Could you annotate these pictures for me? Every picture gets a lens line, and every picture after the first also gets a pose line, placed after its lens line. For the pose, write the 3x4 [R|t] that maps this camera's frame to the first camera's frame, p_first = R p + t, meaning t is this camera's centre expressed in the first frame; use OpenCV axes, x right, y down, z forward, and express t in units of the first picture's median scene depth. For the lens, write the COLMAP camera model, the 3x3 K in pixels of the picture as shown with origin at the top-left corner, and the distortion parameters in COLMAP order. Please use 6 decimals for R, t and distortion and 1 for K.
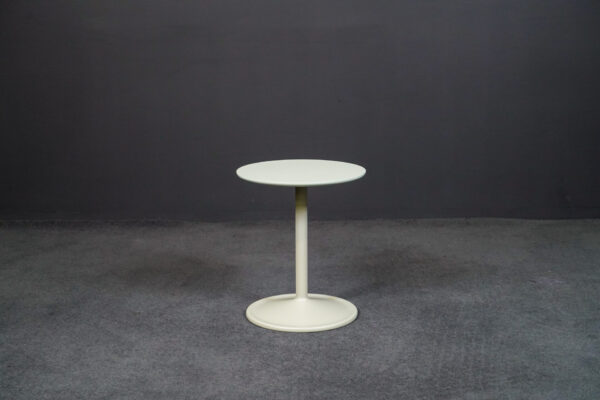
lens RADIAL K [[995.5, 0, 298.2], [0, 995.5, 202.2], [0, 0, 1]] dist [0.004998, 0.000000]
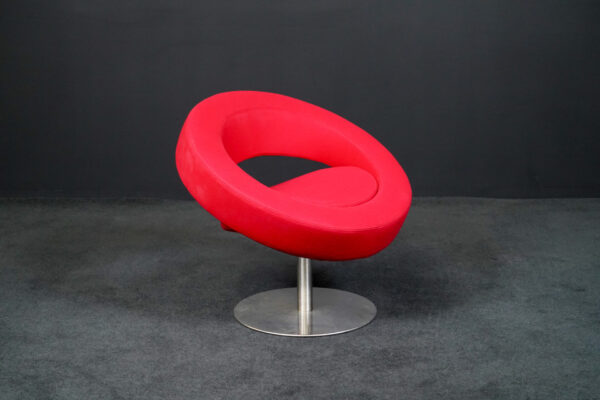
lens RADIAL K [[1034.6, 0, 302.8], [0, 1034.6, 200.8], [0, 0, 1]] dist [0.005112, 0.000000]
pose [[0.999985, 0.003101, 0.004450, 0.034682], [-0.003215, 0.999658, 0.025937, -0.010741], [-0.004368, -0.025951, 0.999654, -0.098757]]
